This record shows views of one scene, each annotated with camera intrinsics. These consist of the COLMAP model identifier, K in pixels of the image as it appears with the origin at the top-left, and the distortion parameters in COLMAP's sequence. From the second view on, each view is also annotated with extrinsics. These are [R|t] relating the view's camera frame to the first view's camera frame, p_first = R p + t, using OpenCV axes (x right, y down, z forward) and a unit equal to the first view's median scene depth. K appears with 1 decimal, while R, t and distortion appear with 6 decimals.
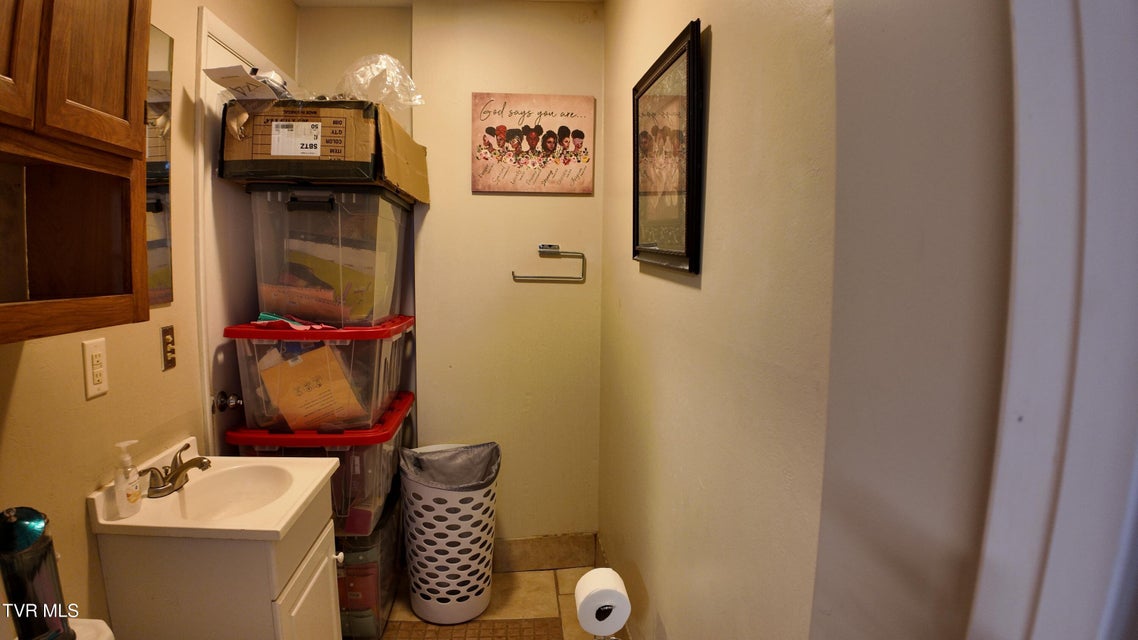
lens RADIAL K [[626.4, 0, 579.8], [0, 626.4, 321.3], [0, 0, 1]] dist [-0.090454, -0.023554]
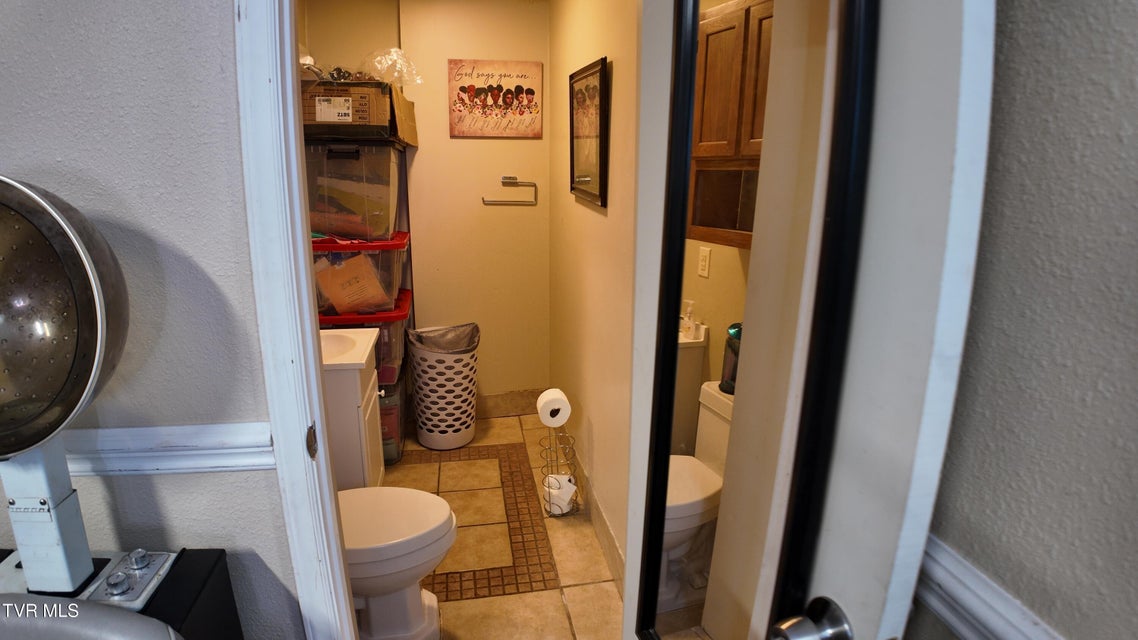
lens RADIAL K [[626.4, 0, 579.8], [0, 626.4, 321.3], [0, 0, 1]] dist [-0.090454, -0.023554]
pose [[0.996334, -0.021464, 0.082808, -0.018995], [0.009408, 0.989632, 0.143315, -0.007221], [-0.085026, -0.142011, 0.986207, -0.427631]]
